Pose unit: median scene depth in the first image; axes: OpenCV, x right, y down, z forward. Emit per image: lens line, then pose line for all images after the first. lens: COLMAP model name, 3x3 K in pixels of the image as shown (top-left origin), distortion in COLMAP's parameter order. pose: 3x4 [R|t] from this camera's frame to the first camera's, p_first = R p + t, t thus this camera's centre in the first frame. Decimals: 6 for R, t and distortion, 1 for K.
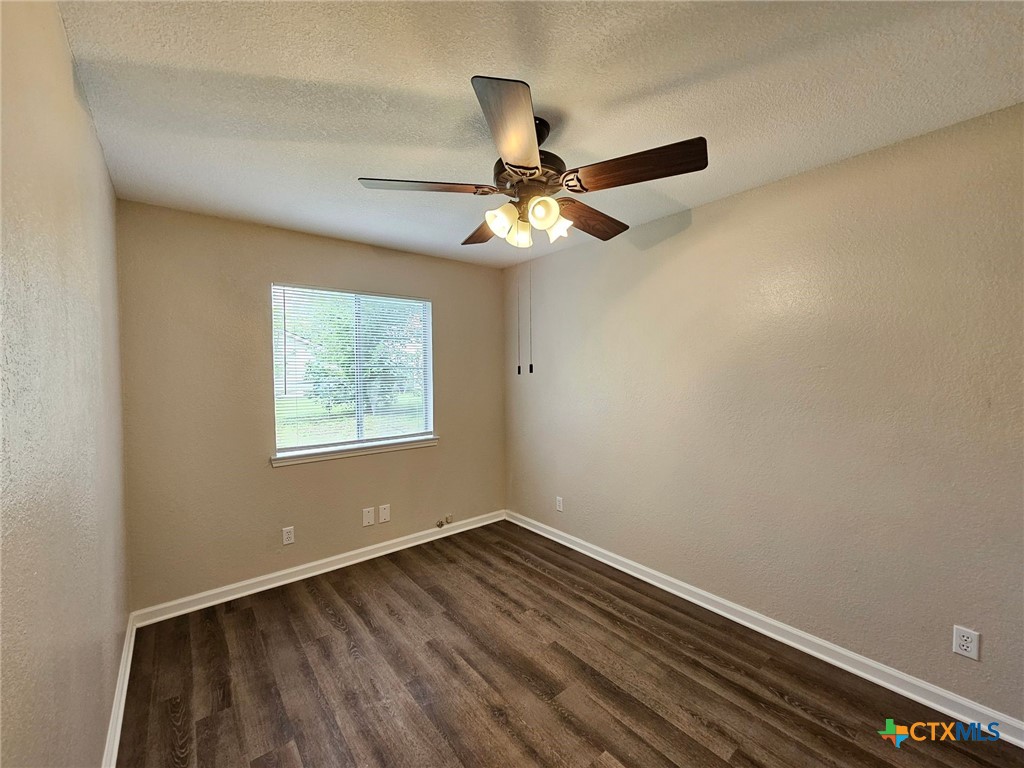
lens RADIAL K [[421.5, 0, 519.7], [0, 421.5, 382.2], [0, 0, 1]] dist [0.001475, -0.000146]
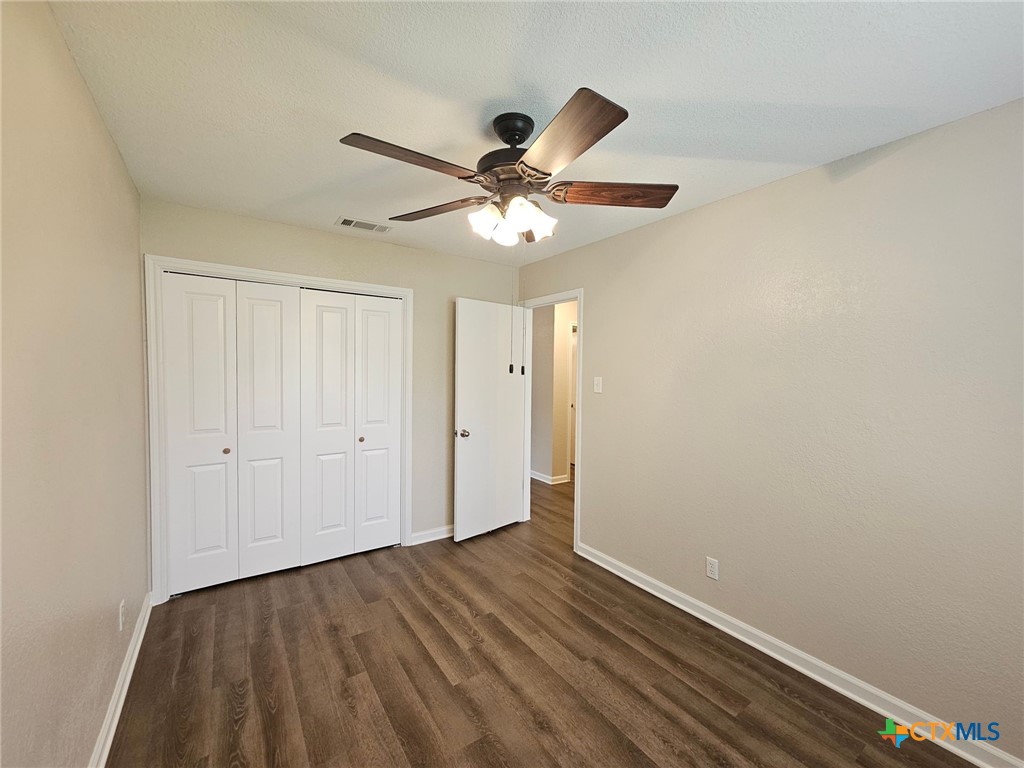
lens RADIAL K [[421.5, 0, 519.7], [0, 421.5, 382.2], [0, 0, 1]] dist [0.001475, -0.000146]
pose [[-0.997043, -0.003532, 0.076762, -0.068885], [0.000191, 0.998826, 0.048438, -0.047837], [-0.076843, 0.048310, -0.995872, 1.983146]]
